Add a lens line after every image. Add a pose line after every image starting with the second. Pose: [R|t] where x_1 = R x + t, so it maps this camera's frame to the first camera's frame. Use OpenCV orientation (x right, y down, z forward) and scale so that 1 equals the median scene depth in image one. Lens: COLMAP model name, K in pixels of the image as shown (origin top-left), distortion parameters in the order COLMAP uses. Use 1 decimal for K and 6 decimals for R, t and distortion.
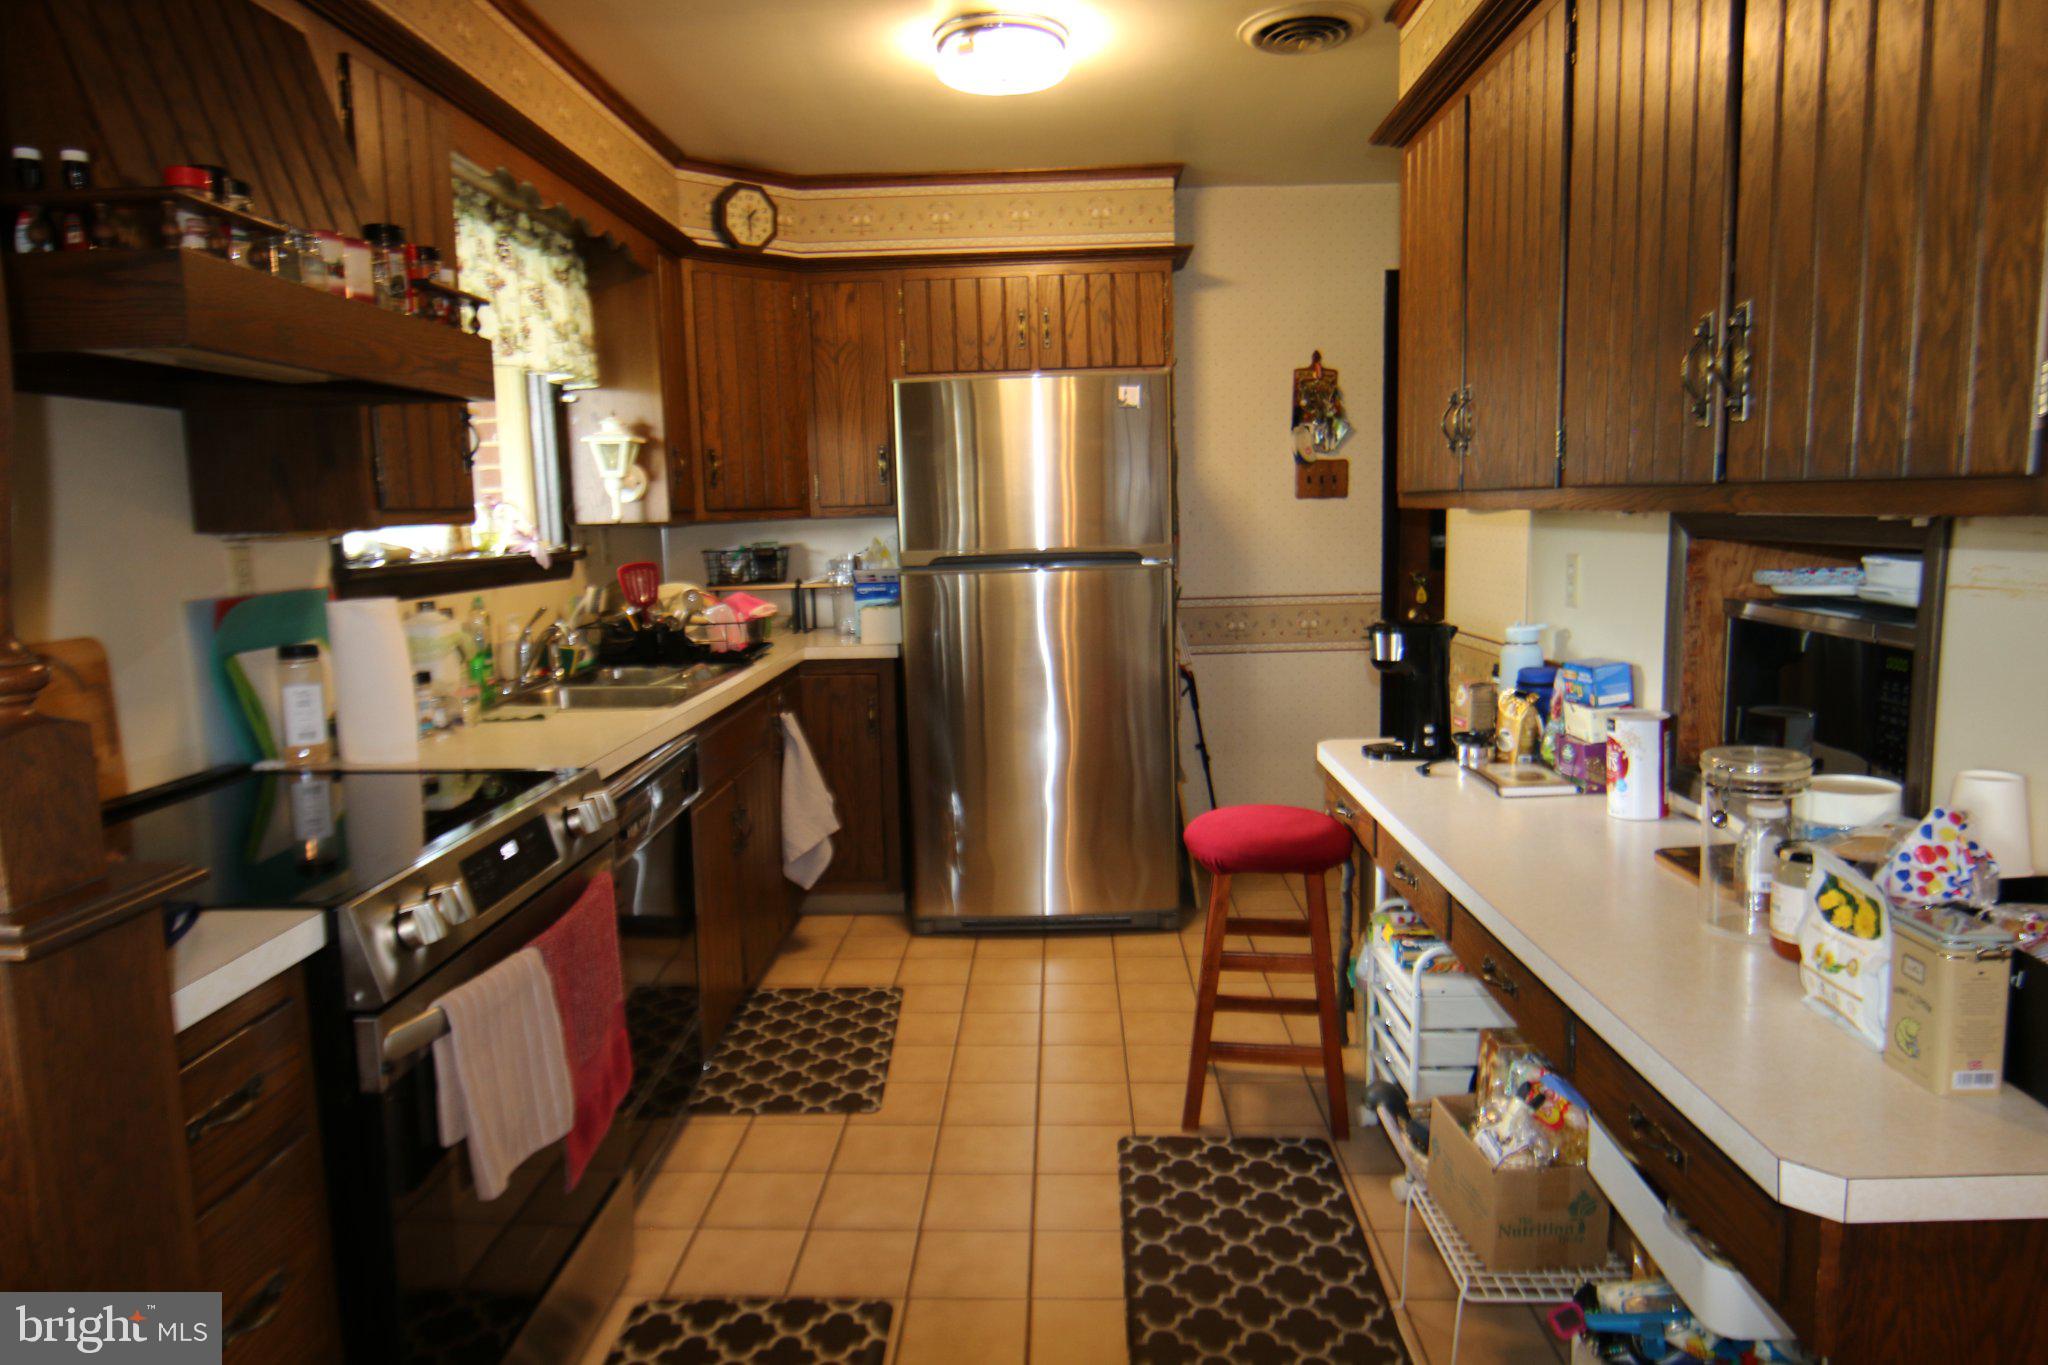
lens RADIAL K [[1283.3, 0, 1024.0], [0, 1283.3, 682.5], [0, 0, 1]] dist [-0.020779, 0.004739]
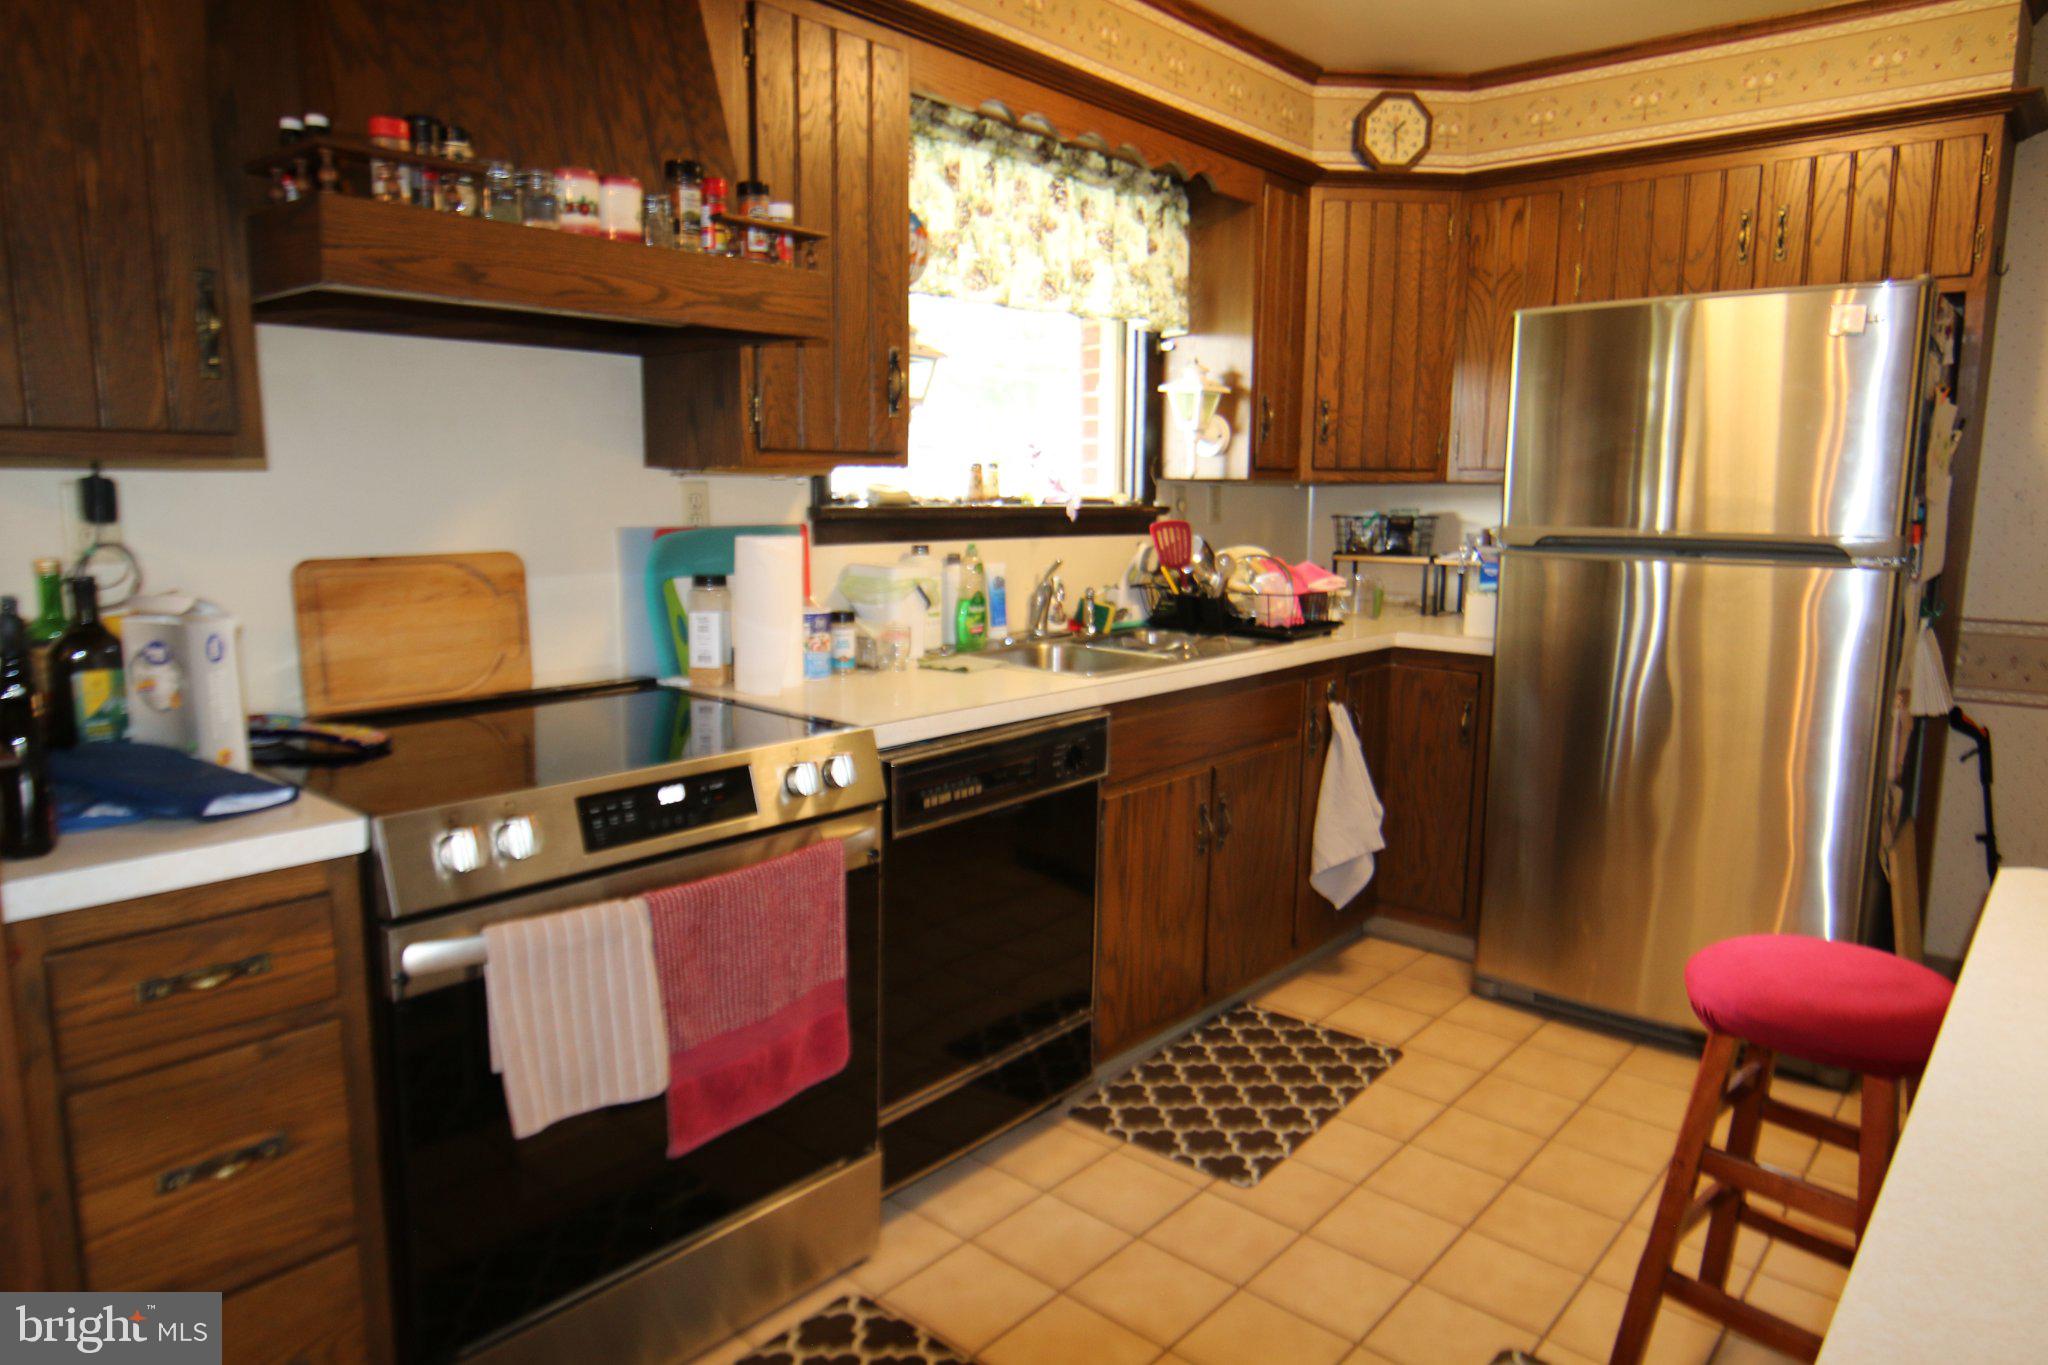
lens RADIAL K [[1283.3, 0, 1024.0], [0, 1283.3, 682.5], [0, 0, 1]] dist [-0.020779, 0.004739]
pose [[0.772514, 0.128852, -0.621787, 0.190478], [-0.113600, 0.991443, 0.064317, -0.022598], [0.624753, 0.020949, 0.780541, 0.190695]]
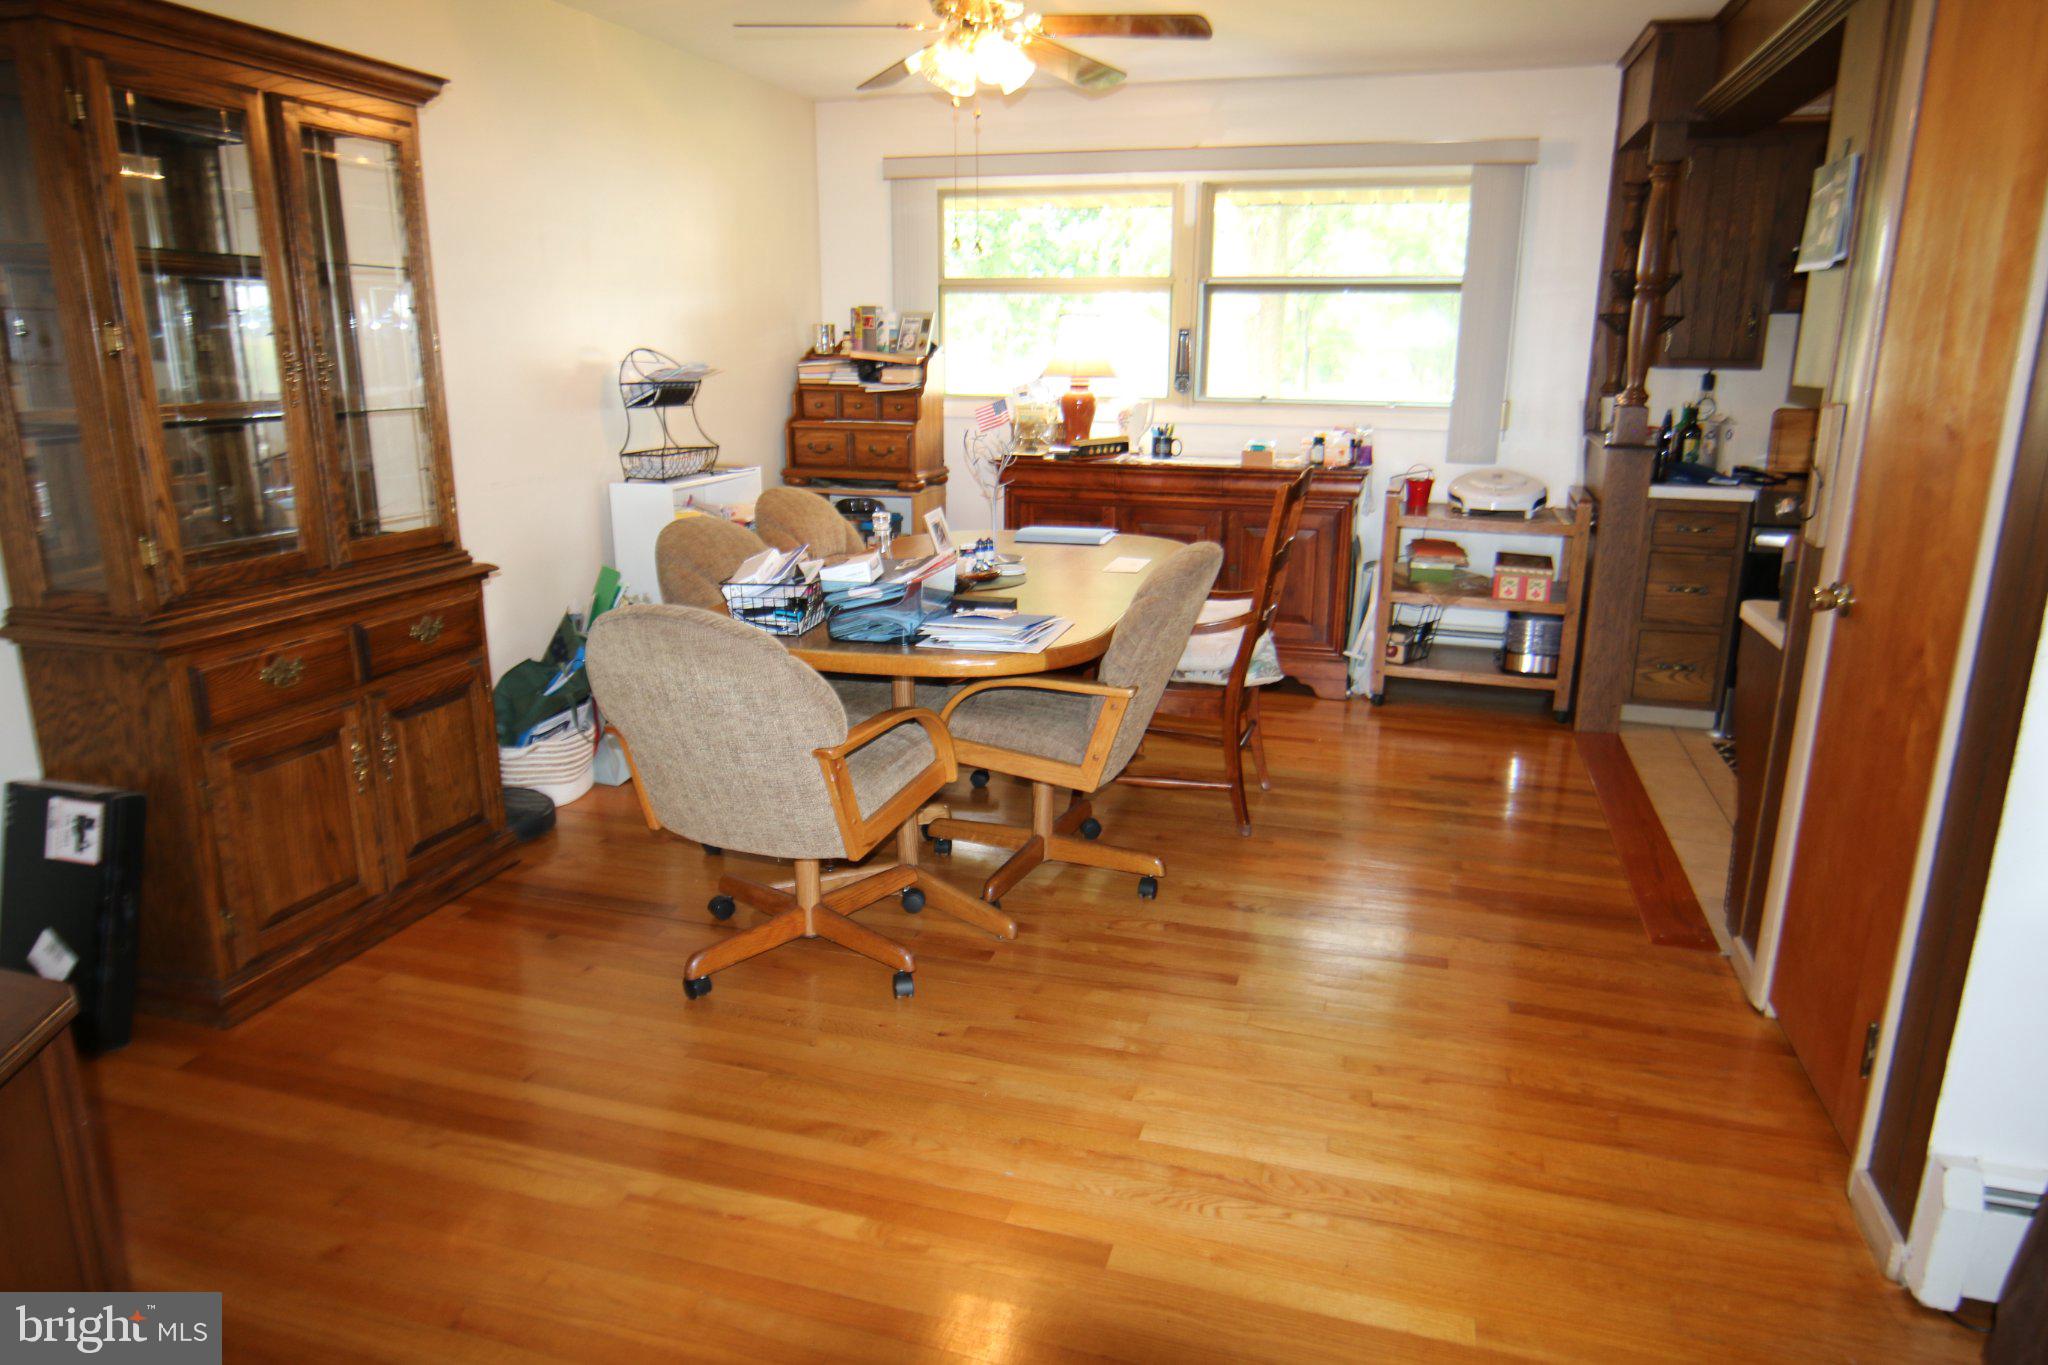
lens RADIAL K [[1283.3, 0, 1024.0], [0, 1283.3, 682.5], [0, 0, 1]] dist [-0.020779, 0.004739]
pose [[-0.258348, 0.268408, -0.928016, 1.089939], [-0.136403, 0.940868, 0.310098, -0.039565], [0.956374, 0.206697, -0.206460, 0.006823]]
